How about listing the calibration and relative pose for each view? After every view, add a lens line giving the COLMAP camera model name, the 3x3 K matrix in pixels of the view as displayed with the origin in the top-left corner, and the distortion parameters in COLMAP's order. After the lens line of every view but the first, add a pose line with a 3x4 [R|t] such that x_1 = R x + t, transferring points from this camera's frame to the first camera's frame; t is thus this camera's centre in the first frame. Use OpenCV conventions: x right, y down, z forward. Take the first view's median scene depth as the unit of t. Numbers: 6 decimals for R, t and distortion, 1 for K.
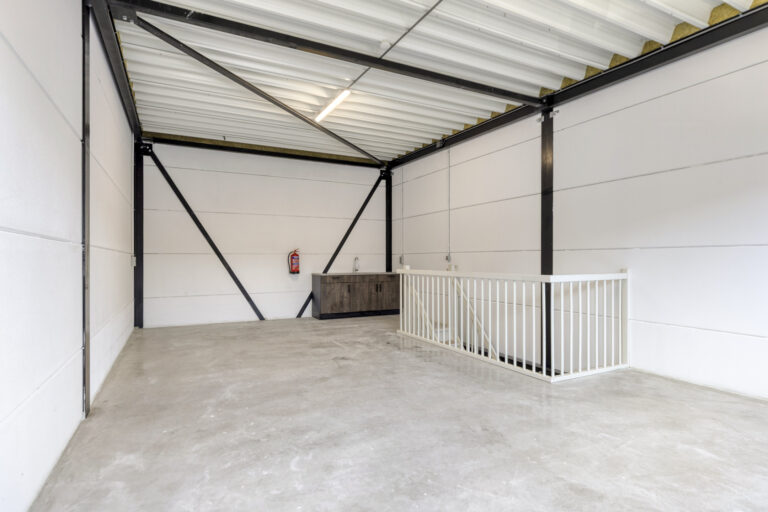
lens RADIAL K [[411.3, 0, 383.6], [0, 411.3, 260.8], [0, 0, 1]] dist [0.004932, -0.000991]
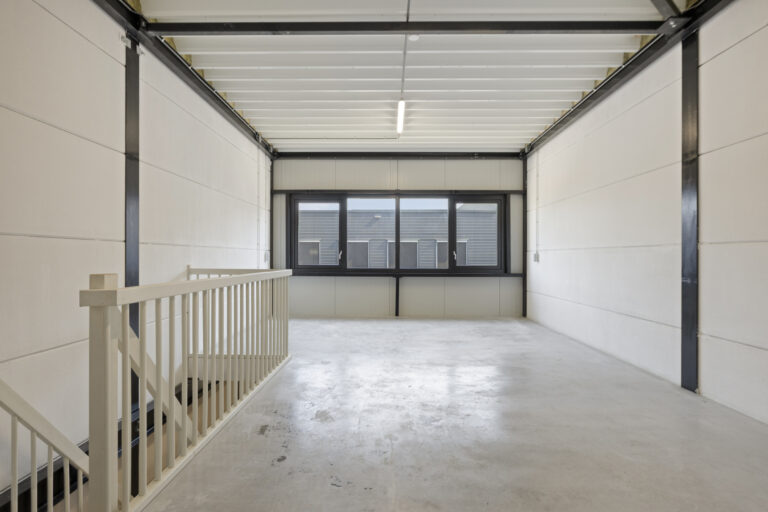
lens RADIAL K [[411.3, 0, 385.4], [0, 411.3, 257.9], [0, 0, 1]] dist [0.004932, -0.000991]
pose [[-0.887041, -0.001521, 0.461688, -0.360565], [0.000016, 0.999994, 0.003325, -0.001700], [-0.461690, 0.002956, -0.887036, 1.753219]]
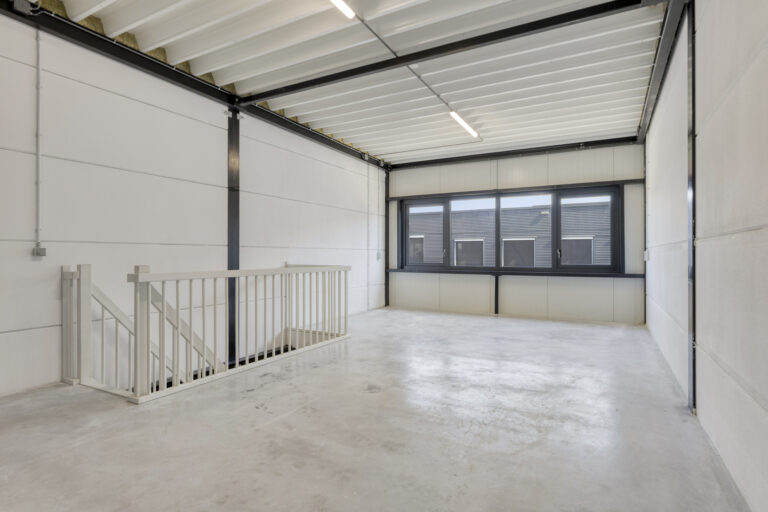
lens RADIAL K [[411.3, 0, 381.4], [0, 411.3, 254.2], [0, 0, 1]] dist [0.004932, -0.000991]
pose [[-0.562707, 0.002322, 0.826653, -0.811923], [0.002116, 0.999997, -0.001369, -0.003234], [-0.826654, 0.000979, -0.562710, 1.578769]]
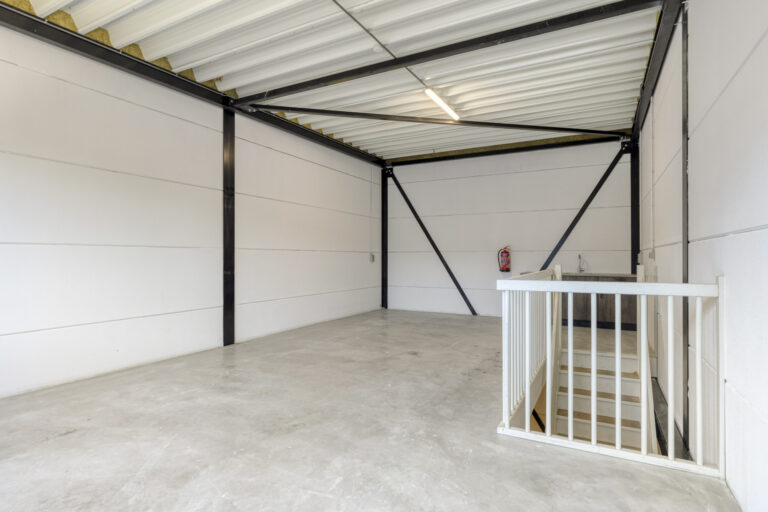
lens RADIAL K [[411.3, 0, 381.4], [0, 411.3, 253.4], [0, 0, 1]] dist [0.004932, -0.000991]
pose [[0.563828, -0.005458, -0.825874, 0.790731], [-0.004873, 0.999939, -0.009935, -0.001234], [0.825878, 0.009627, 0.563767, 0.396917]]
